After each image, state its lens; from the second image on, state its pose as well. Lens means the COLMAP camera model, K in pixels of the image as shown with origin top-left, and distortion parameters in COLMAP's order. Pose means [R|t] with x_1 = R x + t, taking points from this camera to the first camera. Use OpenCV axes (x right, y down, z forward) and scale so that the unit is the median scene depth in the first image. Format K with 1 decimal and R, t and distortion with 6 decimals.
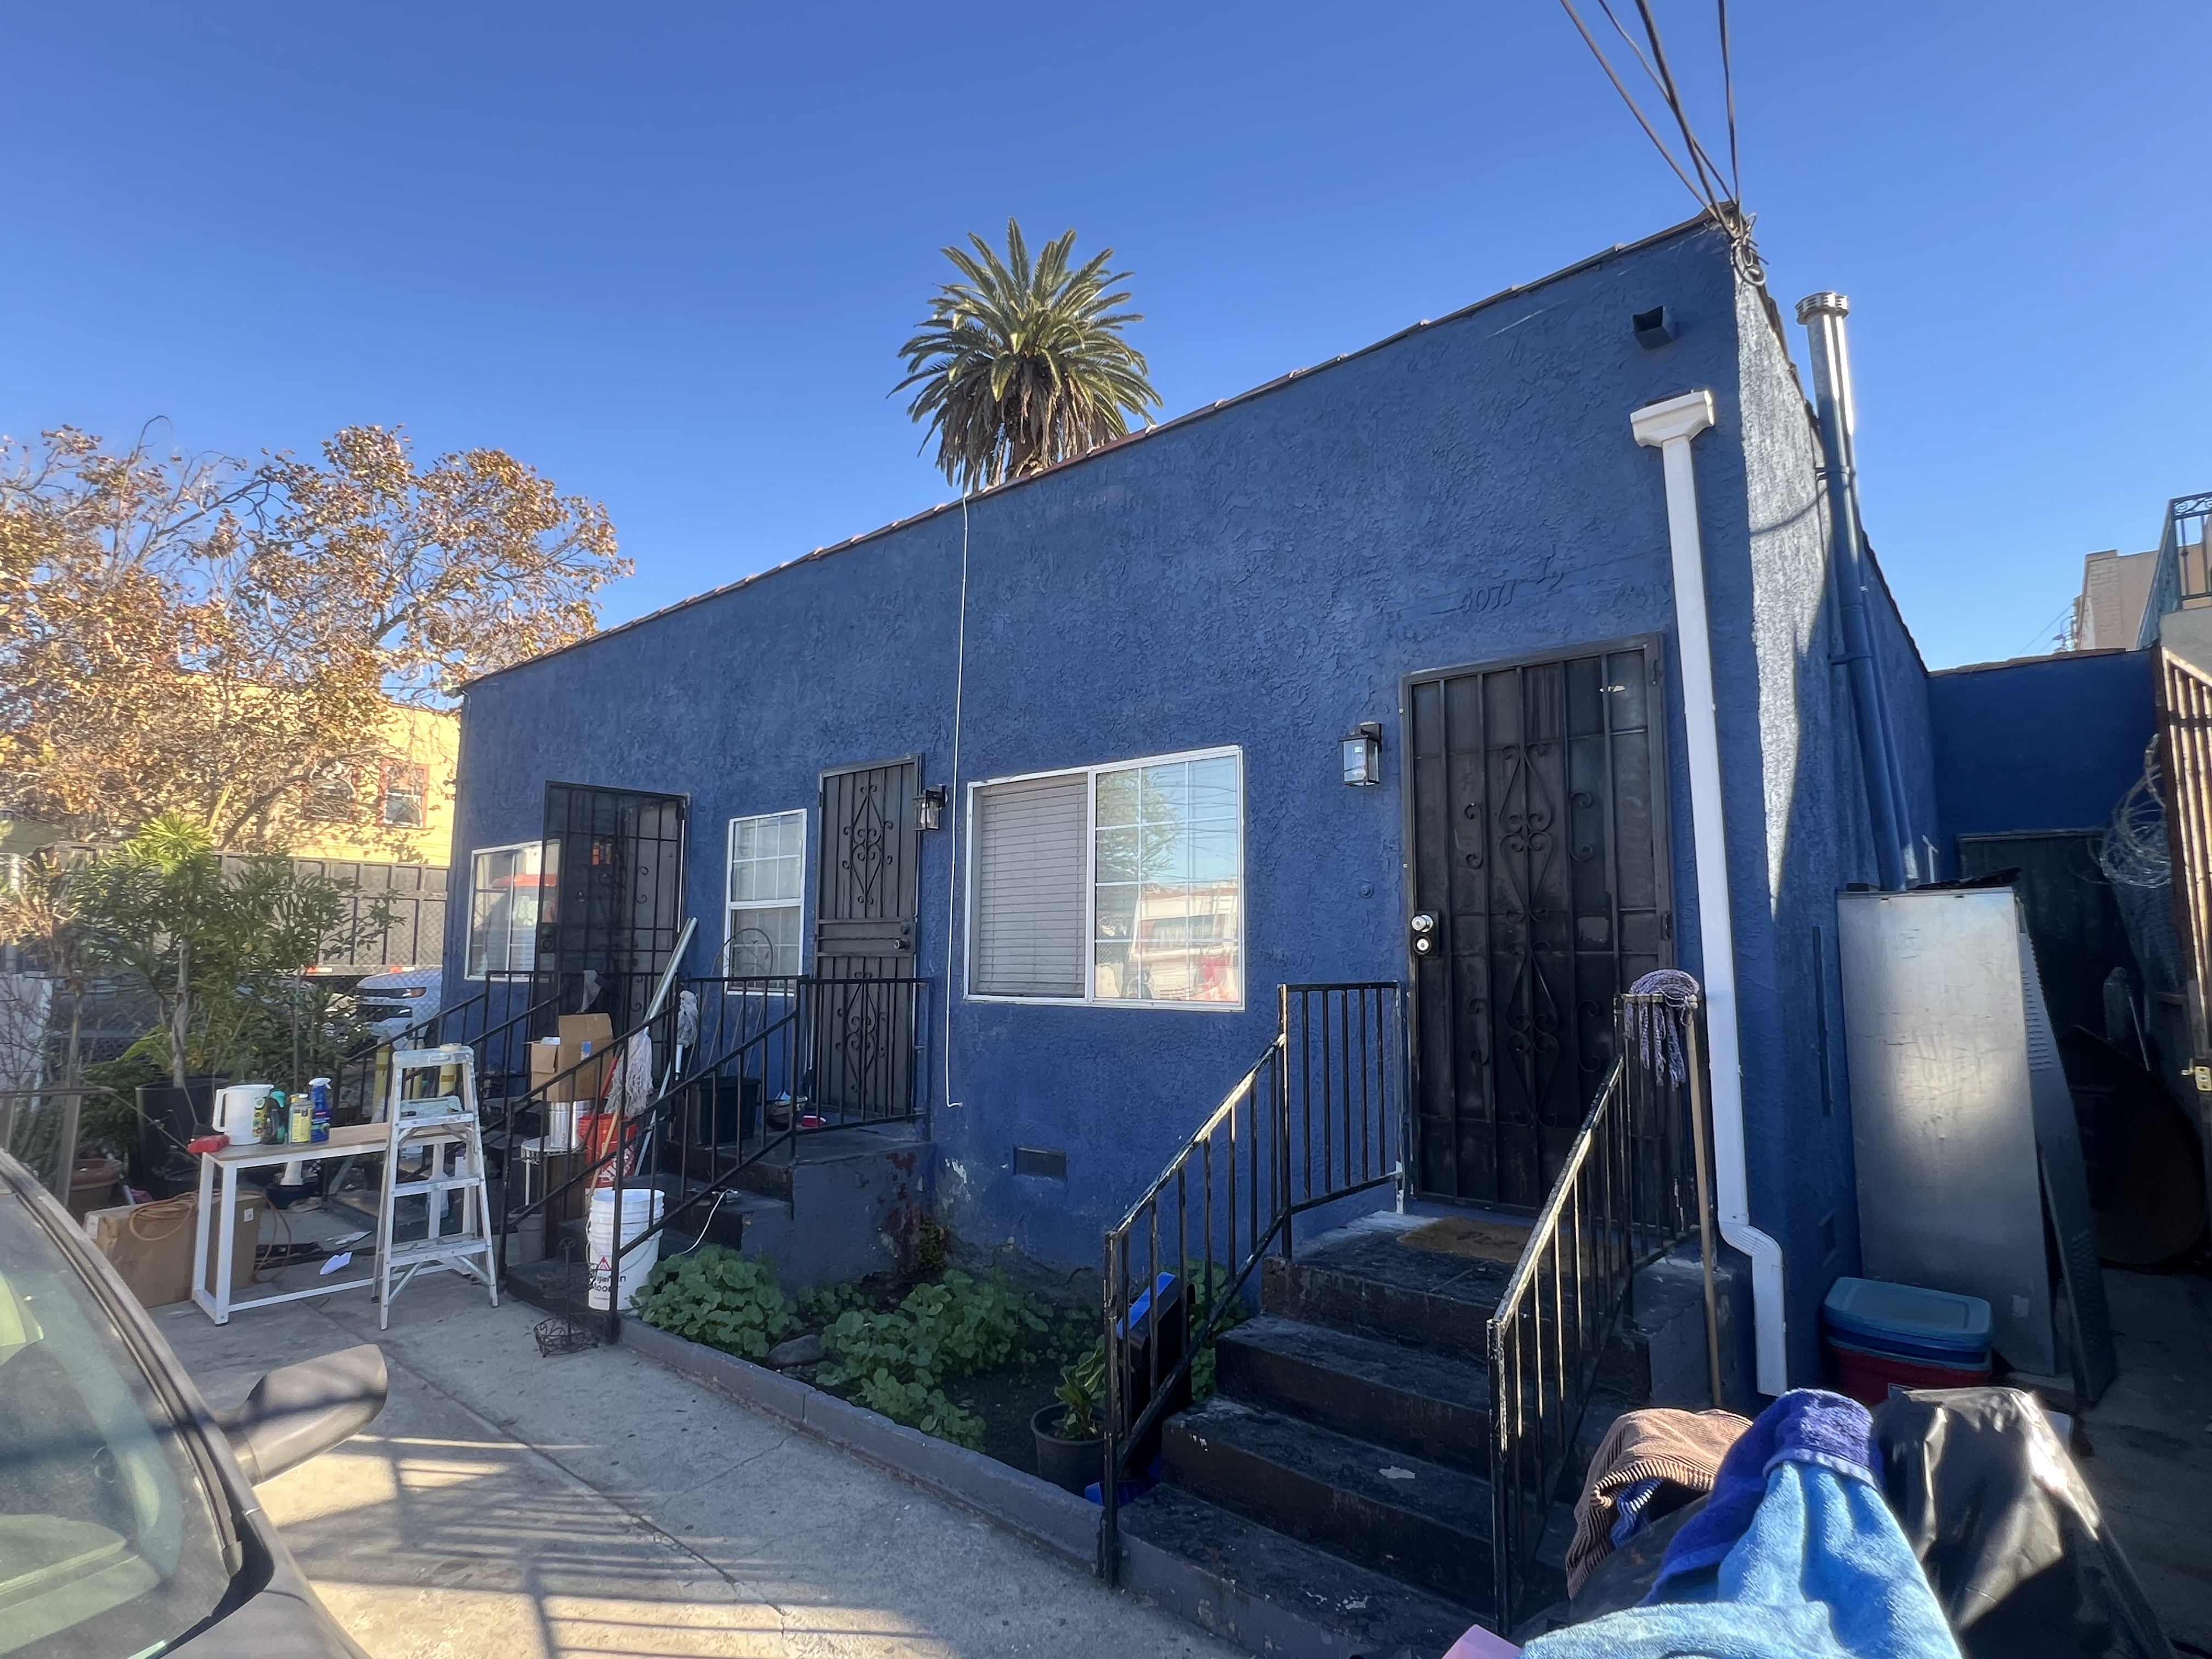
lens RADIAL K [[1123.7, 0, 1107.9], [0, 1123.7, 832.7], [0, 0, 1]] dist [-0.002774, 0.001532]
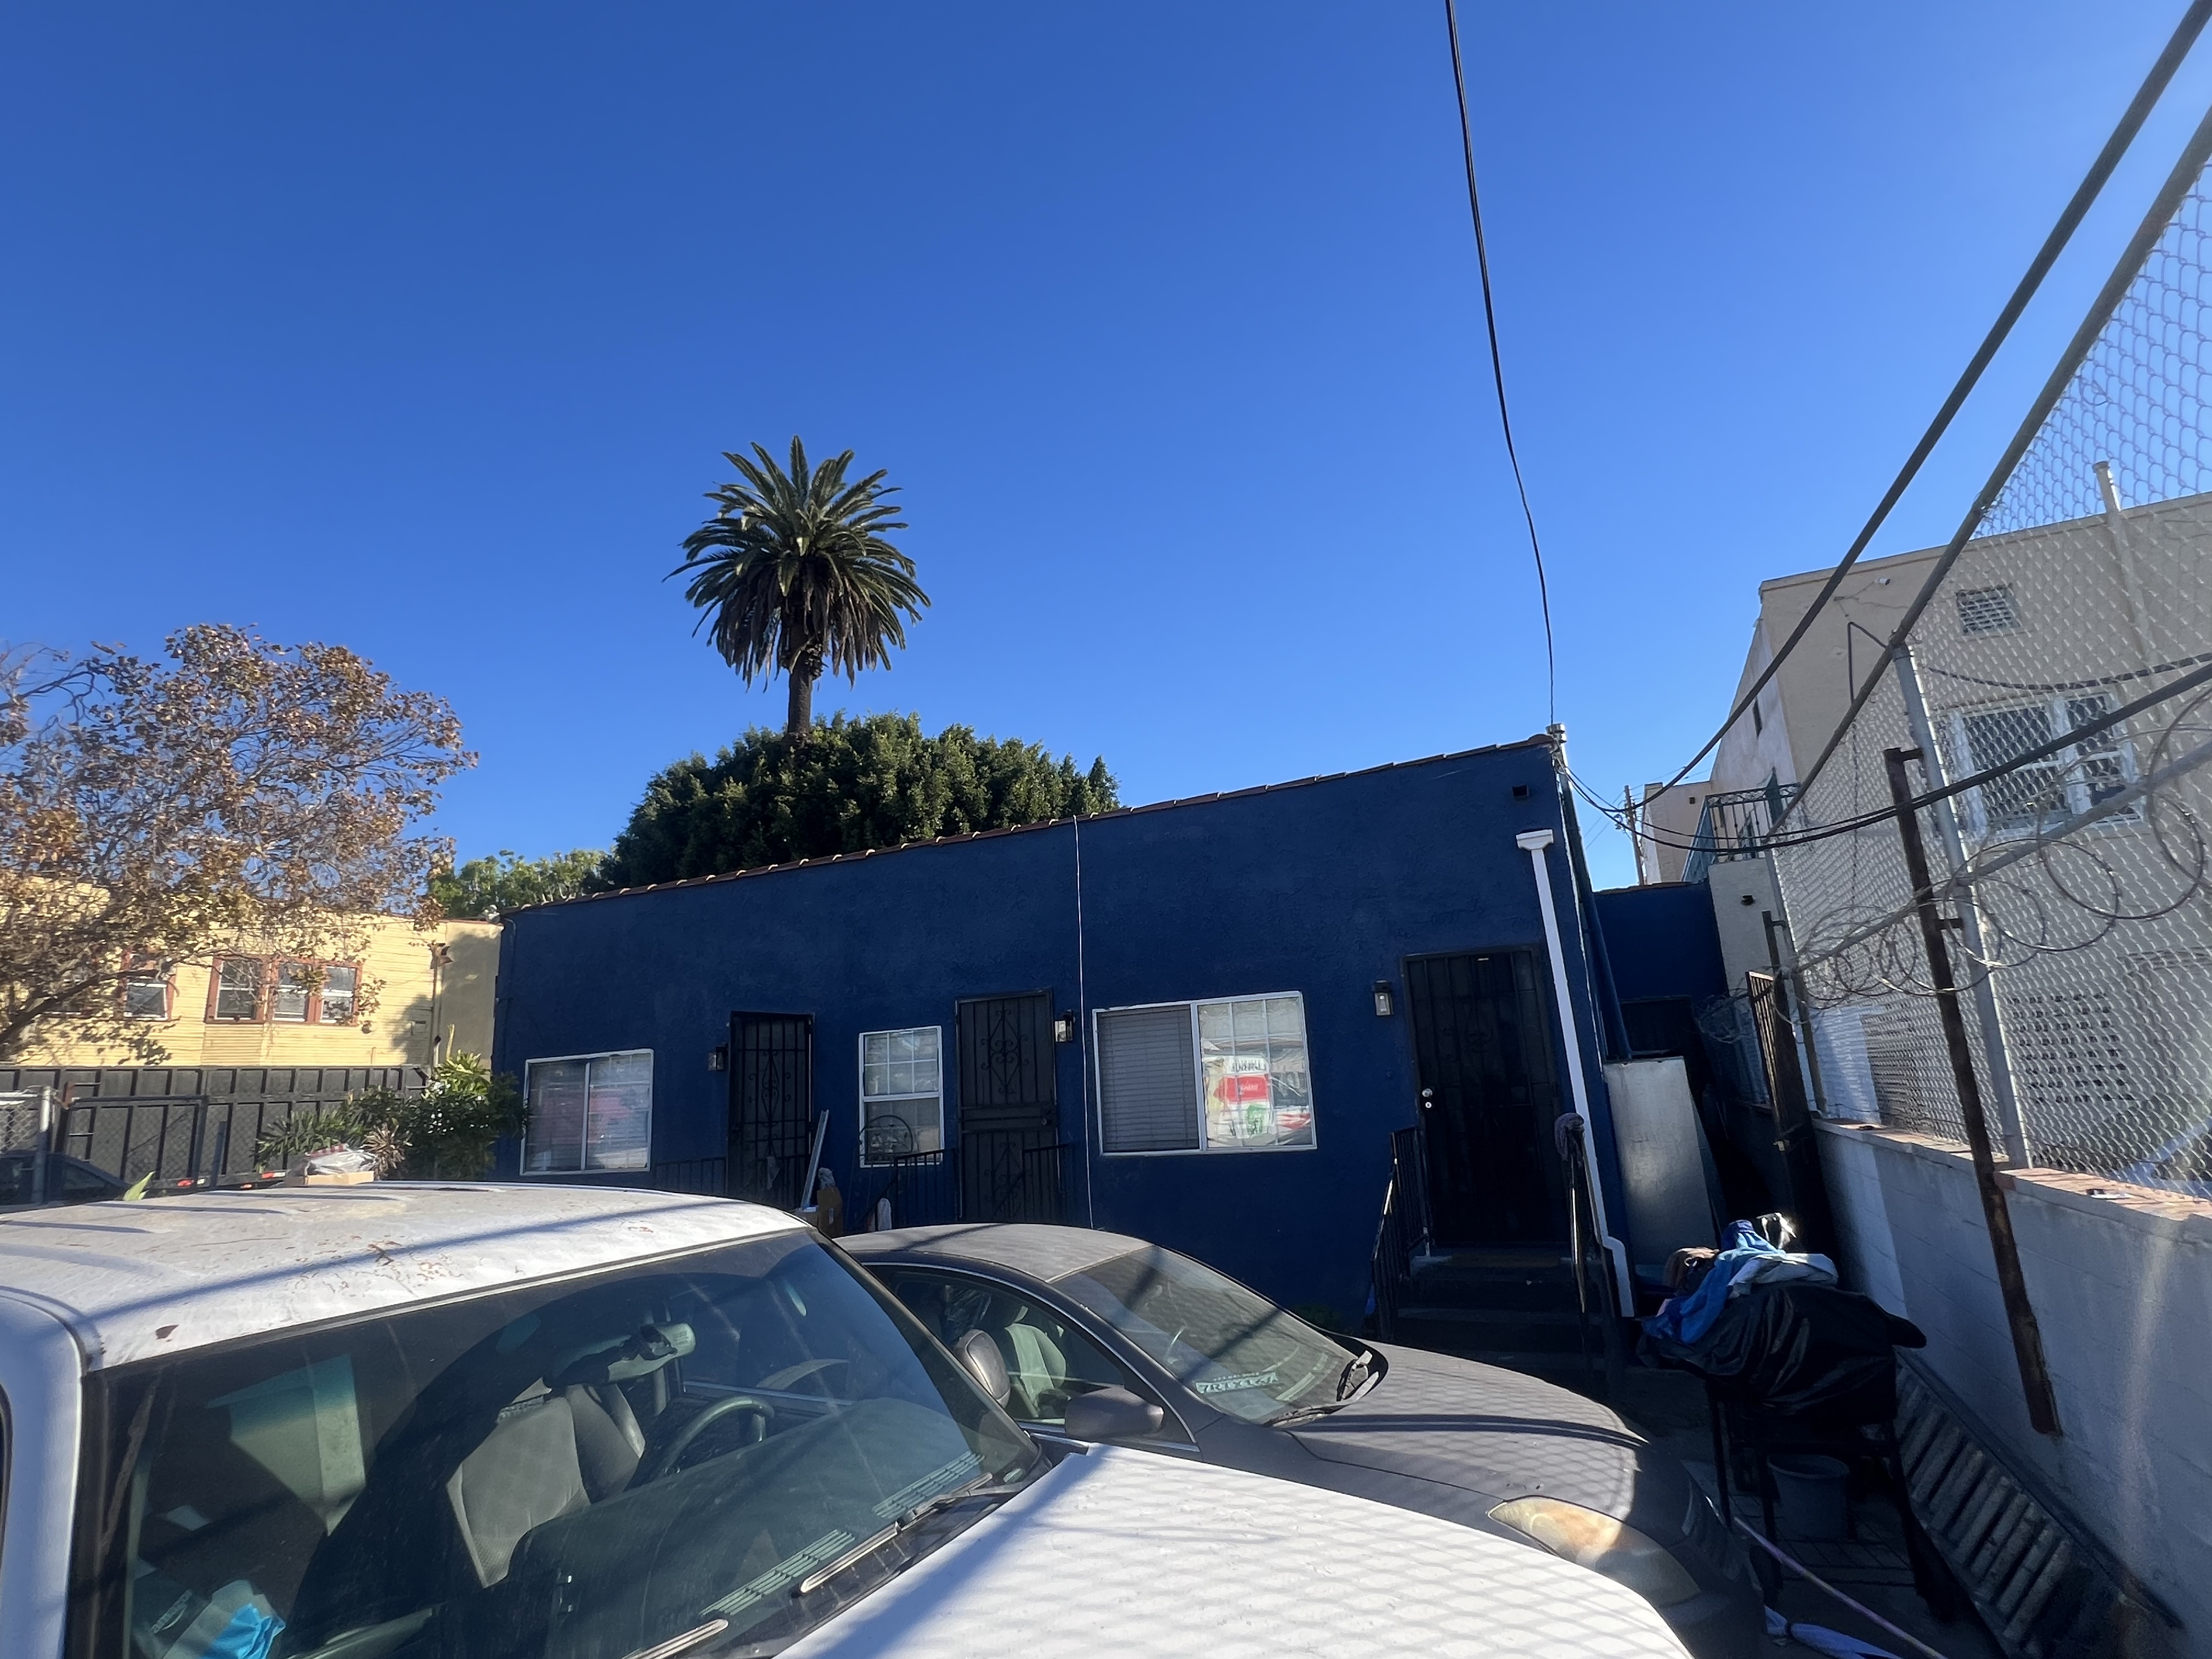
lens RADIAL K [[1123.7, 0, 1102.8], [0, 1123.7, 830.7], [0, 0, 1]] dist [-0.002774, 0.001532]
pose [[0.961031, 0.004358, 0.276408, -0.171596], [0.030199, 0.992237, -0.120641, -0.032501], [-0.274787, 0.124287, 0.953438, -0.155171]]
